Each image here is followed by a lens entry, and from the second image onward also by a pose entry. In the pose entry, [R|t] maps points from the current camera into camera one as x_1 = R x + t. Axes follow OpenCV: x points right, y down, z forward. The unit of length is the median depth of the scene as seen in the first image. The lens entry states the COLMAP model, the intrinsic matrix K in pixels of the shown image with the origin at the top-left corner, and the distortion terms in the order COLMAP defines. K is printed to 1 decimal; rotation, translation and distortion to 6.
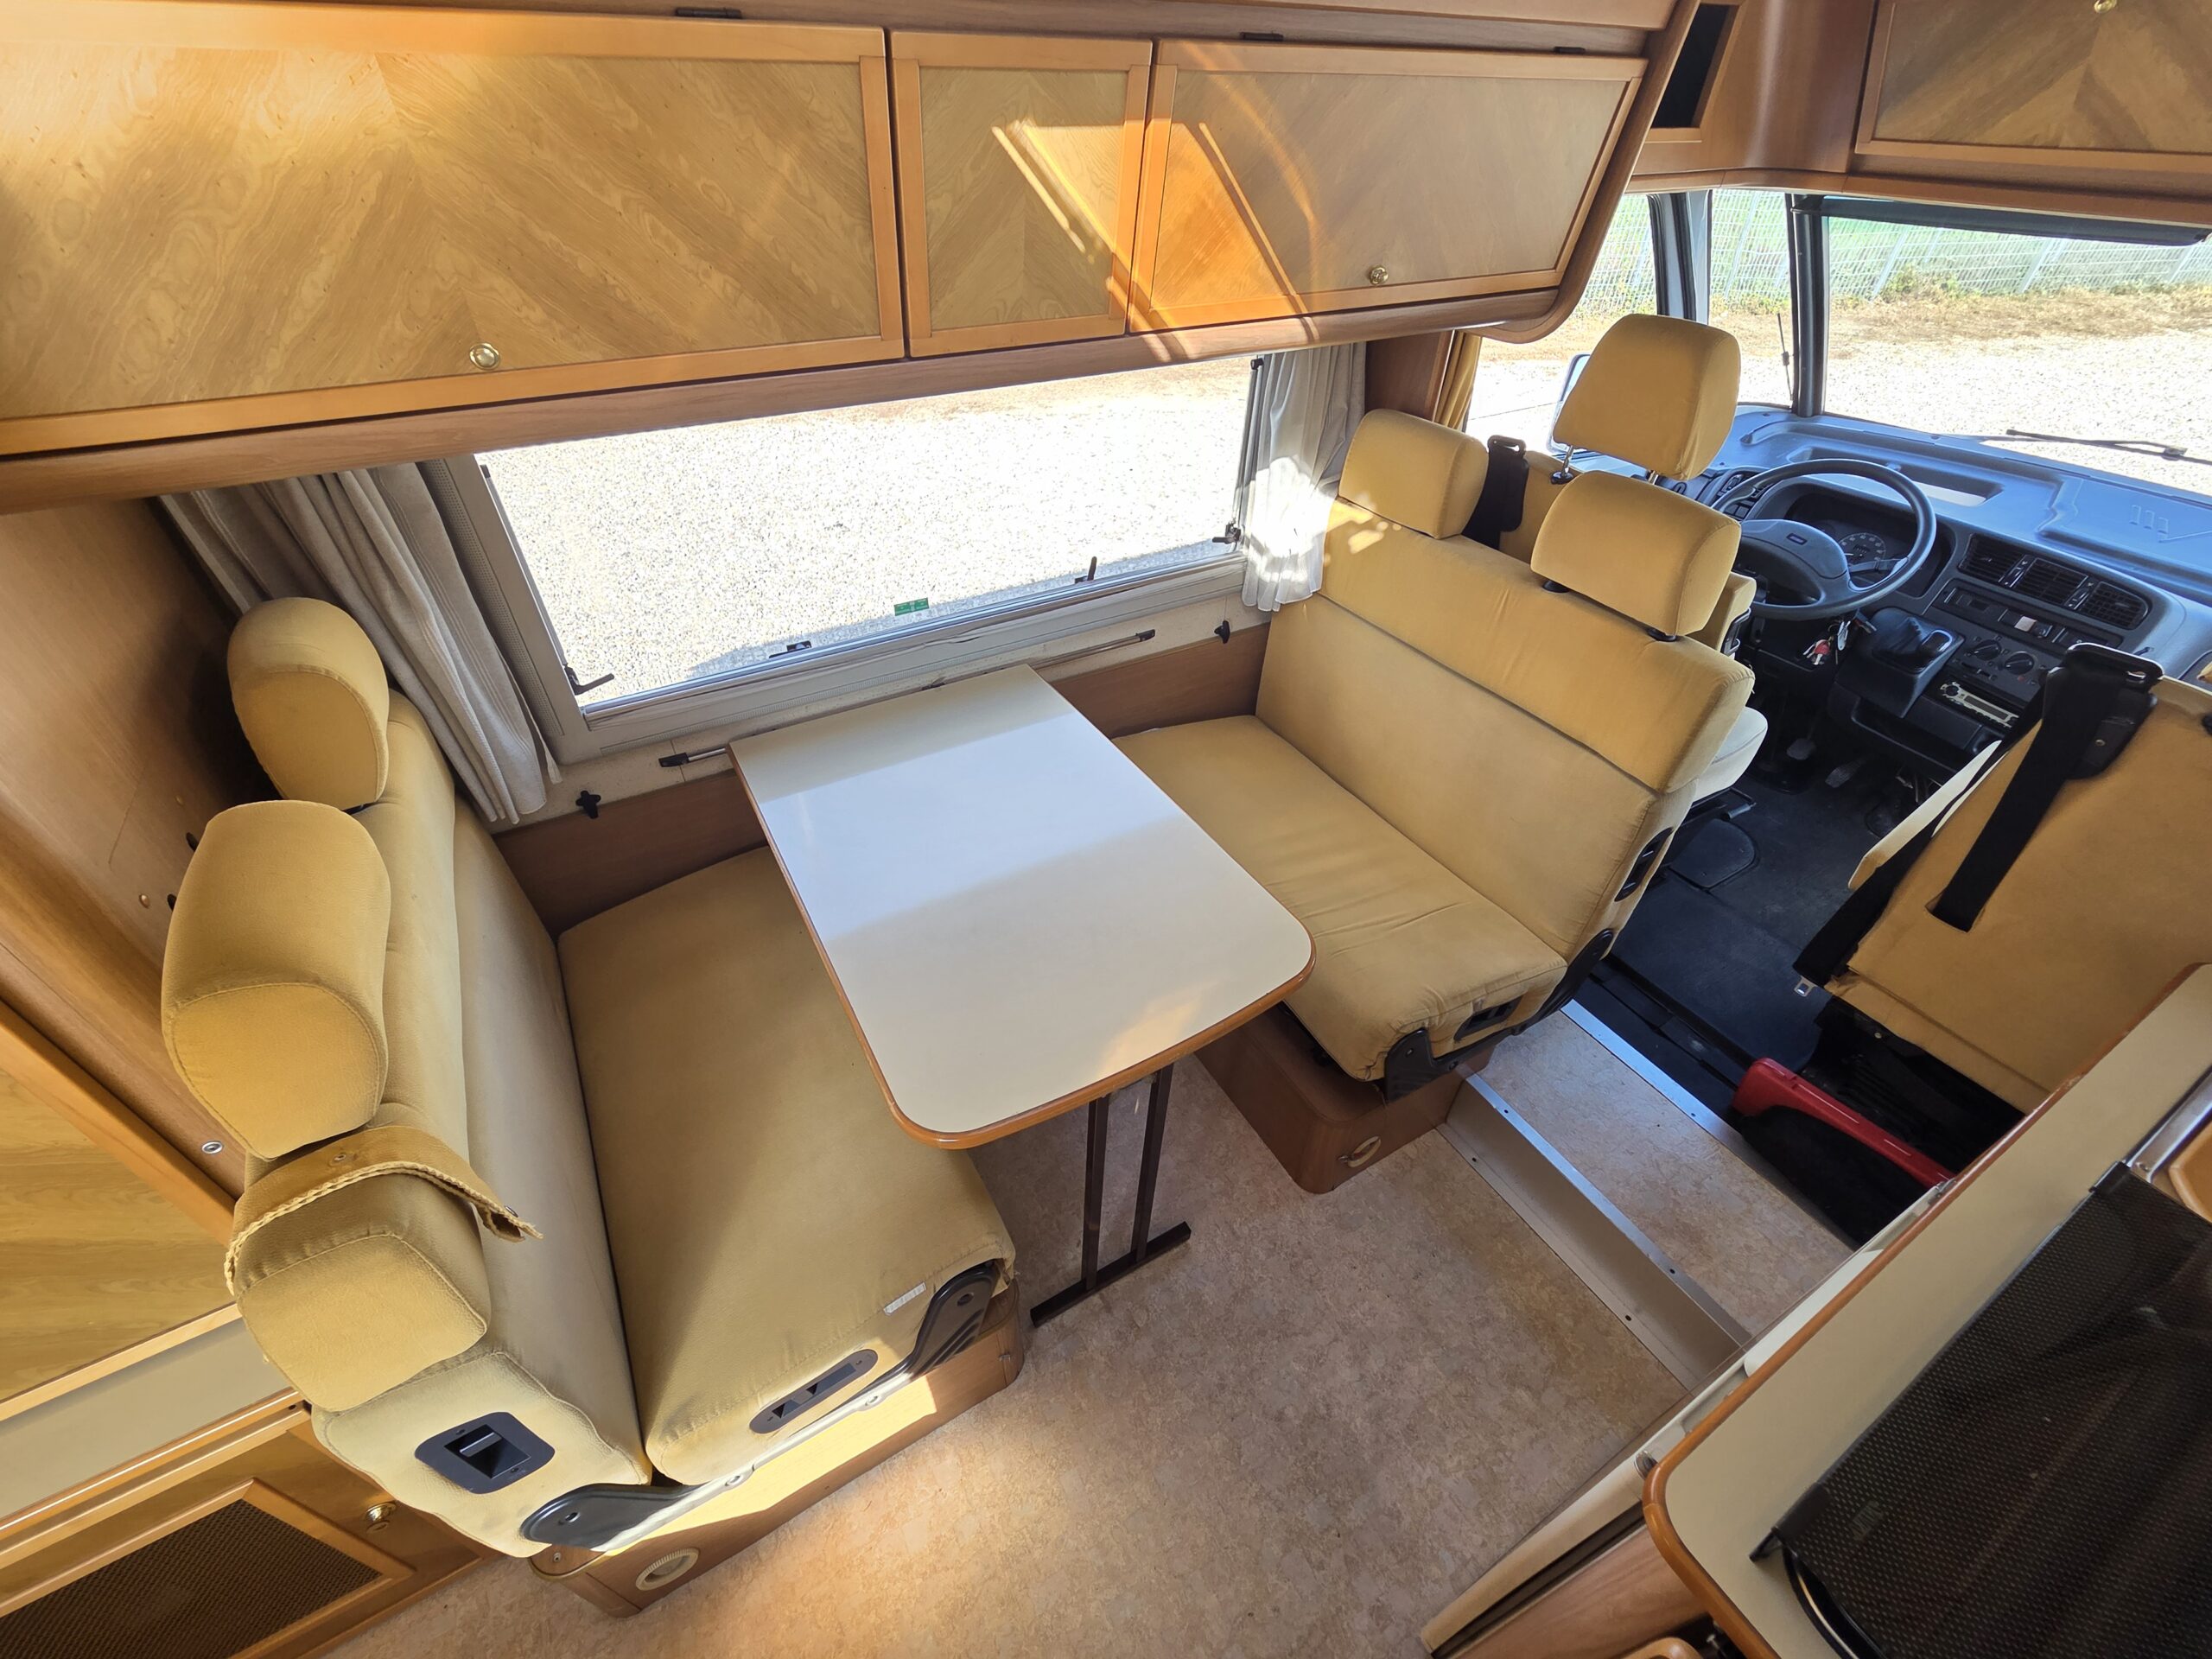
lens RADIAL K [[919.0, 0, 1106.0], [0, 919.0, 829.5], [0, 0, 1]] dist [-0.003468, 0.000285]
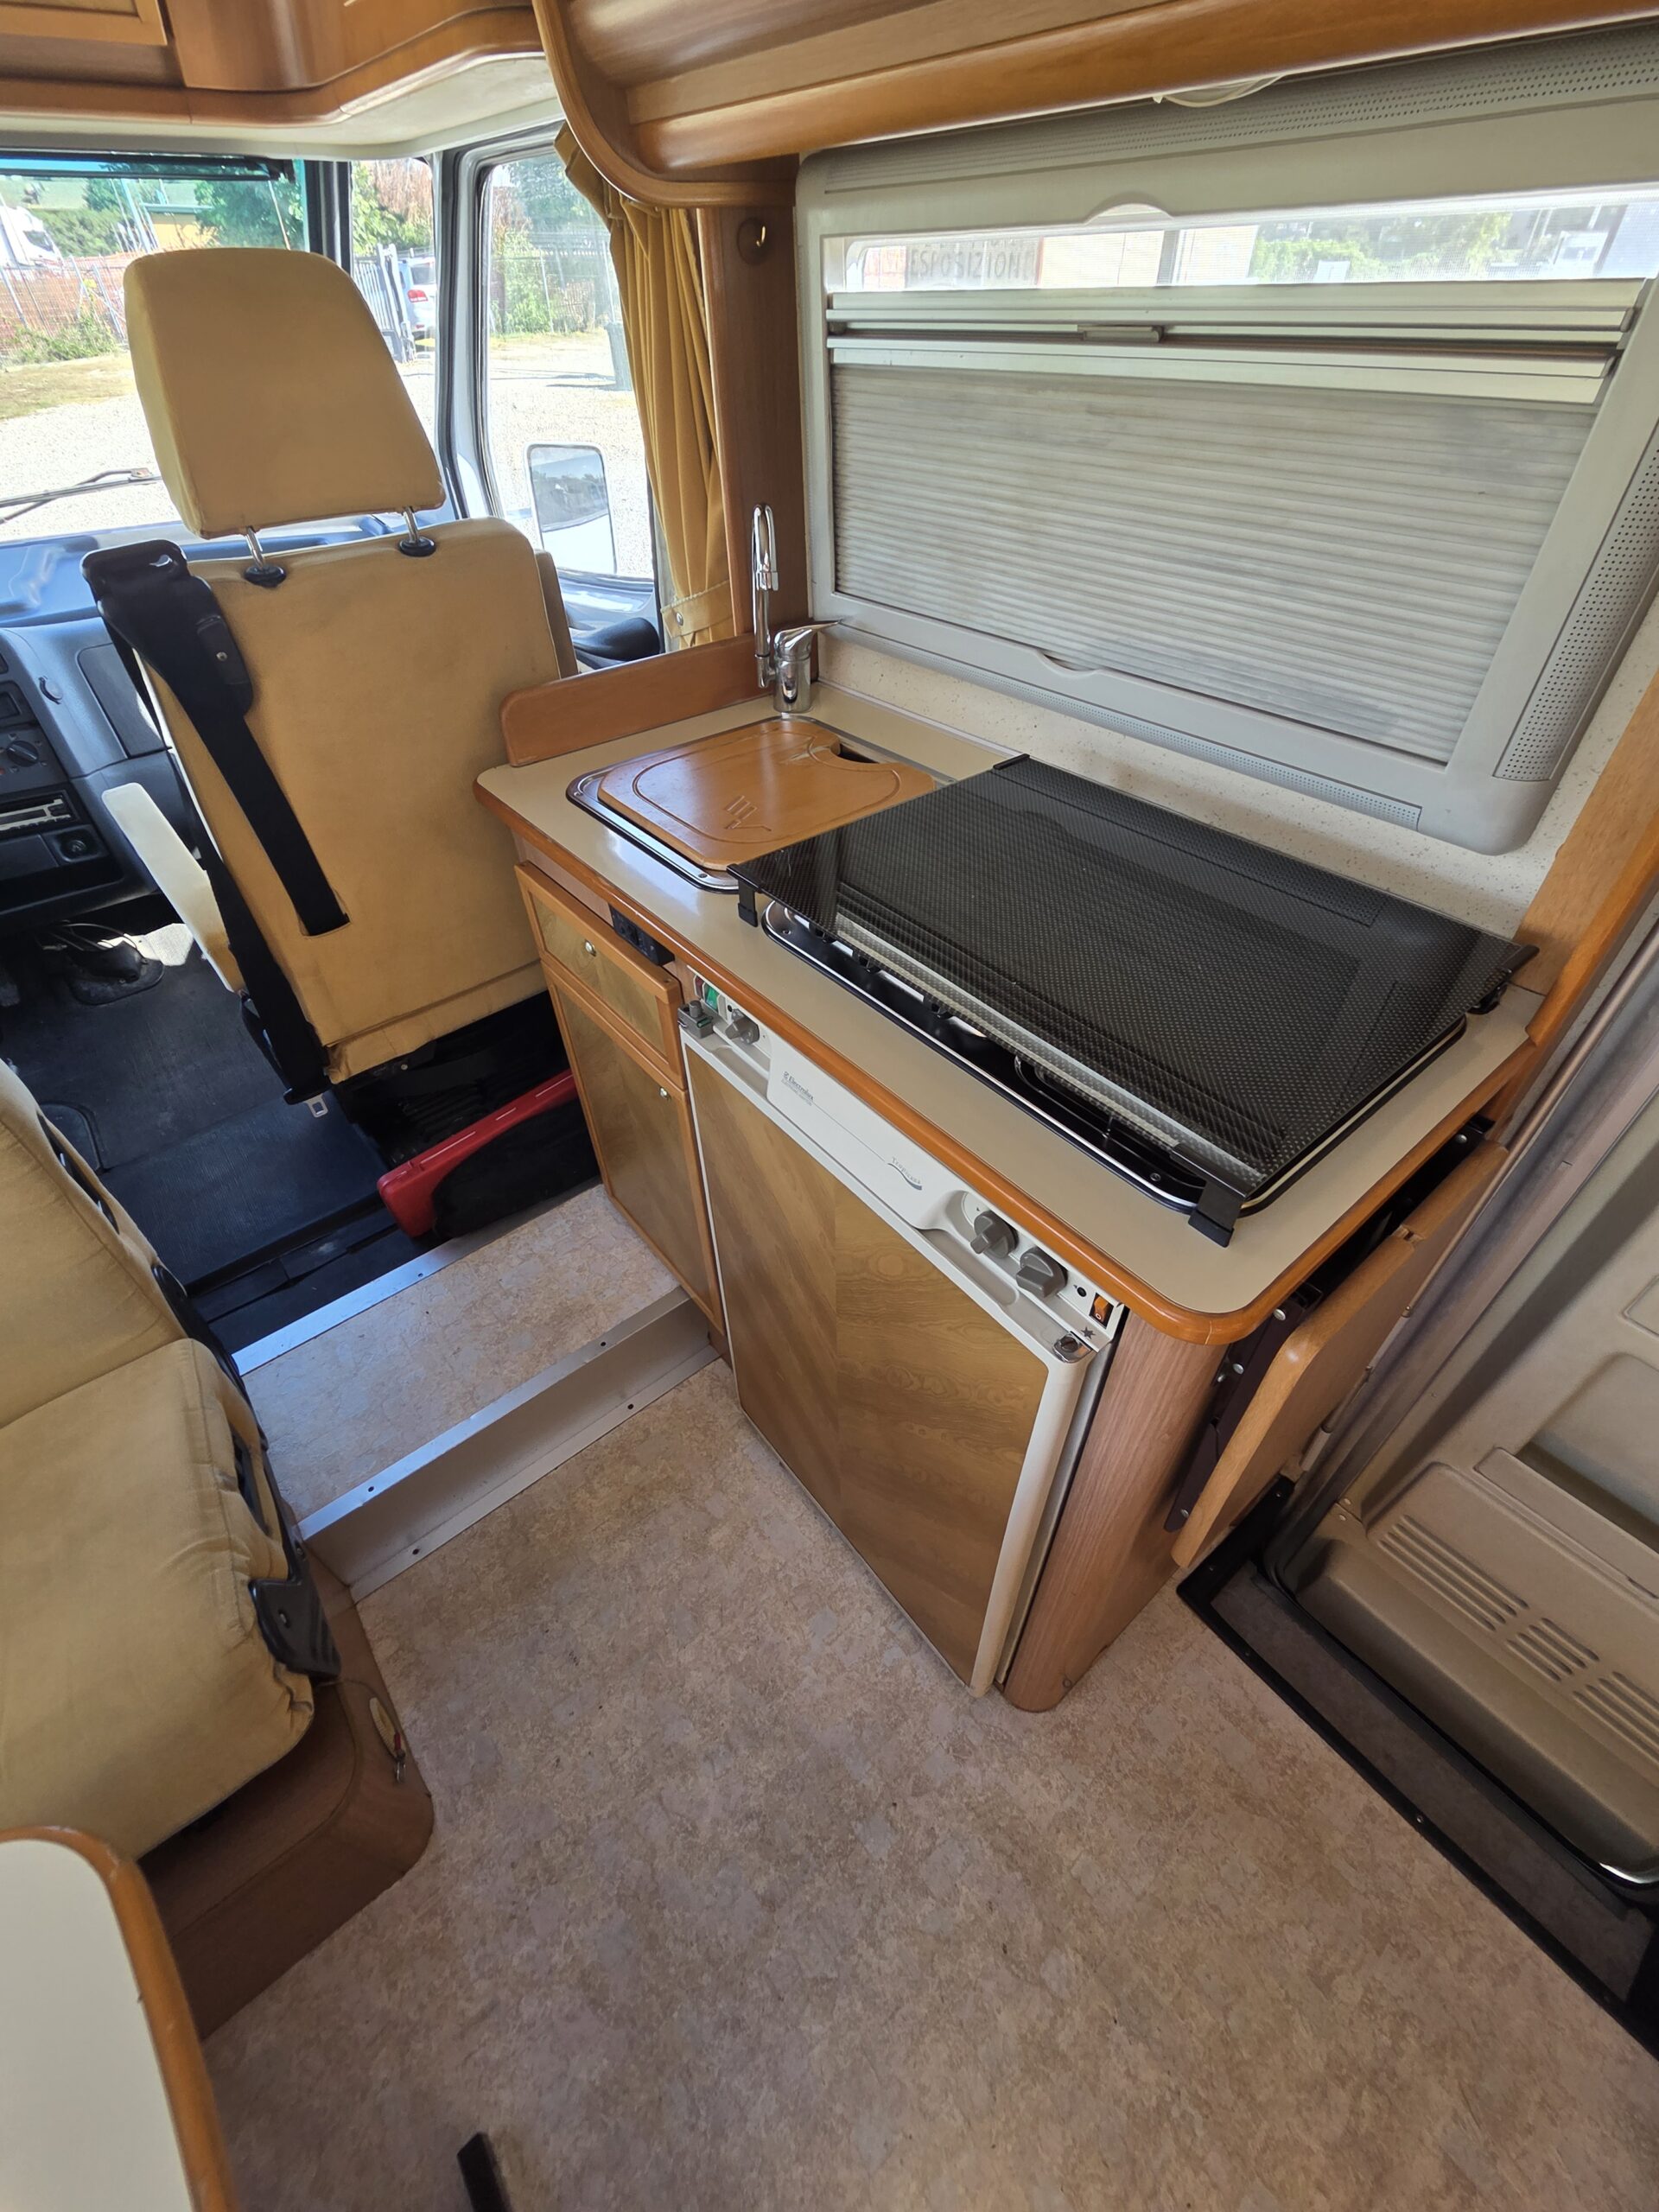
lens RADIAL K [[915.6, 0, 829.5], [0, 915.6, 1106.0], [0, 0, 1]] dist [-0.002085, -0.000104]
pose [[-0.152546, -0.673002, 0.723739, 0.078684], [0.647450, 0.485227, 0.587676, -0.018572], [-0.746685, 0.558233, 0.361715, 0.341402]]
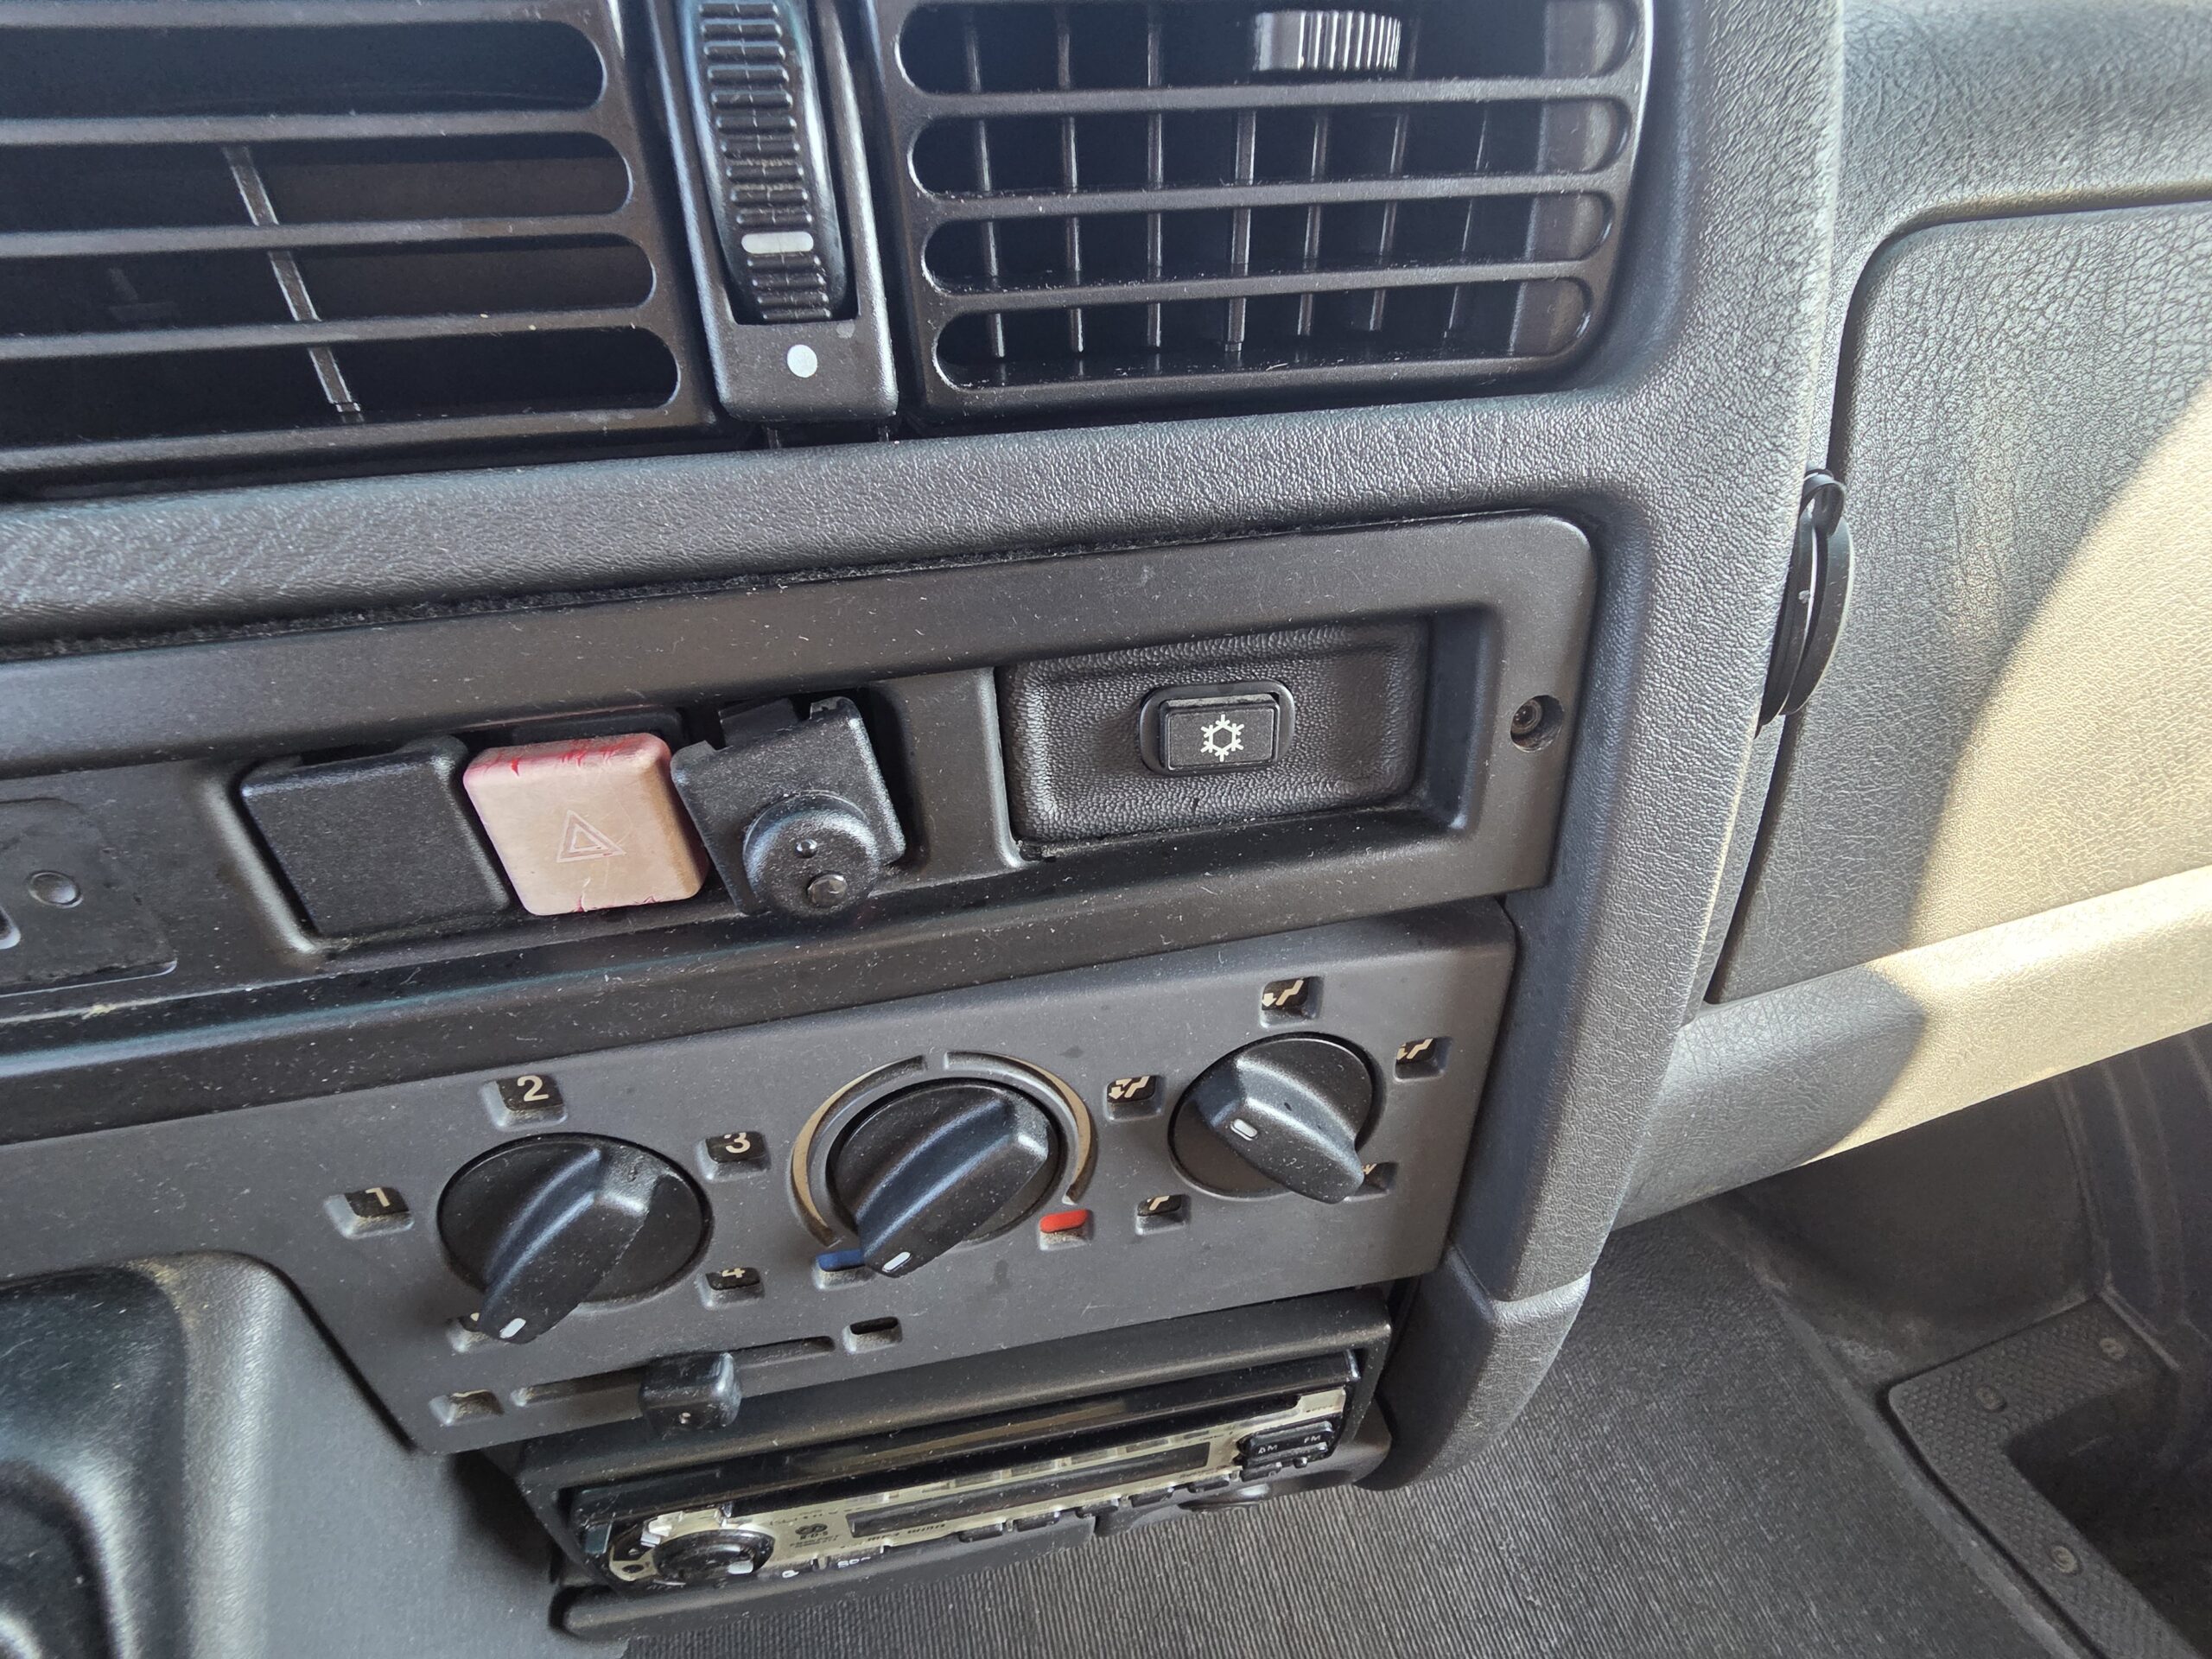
lens RADIAL K [[919.0, 0, 1106.0], [0, 919.0, 829.5], [0, 0, 1]] dist [-0.003468, 0.000285]
pose [[0.232608, -0.703573, 0.671475, 1.101397], [0.598232, 0.647858, 0.471591, -0.266708], [-0.766819, 0.292002, 0.571597, 1.060028]]
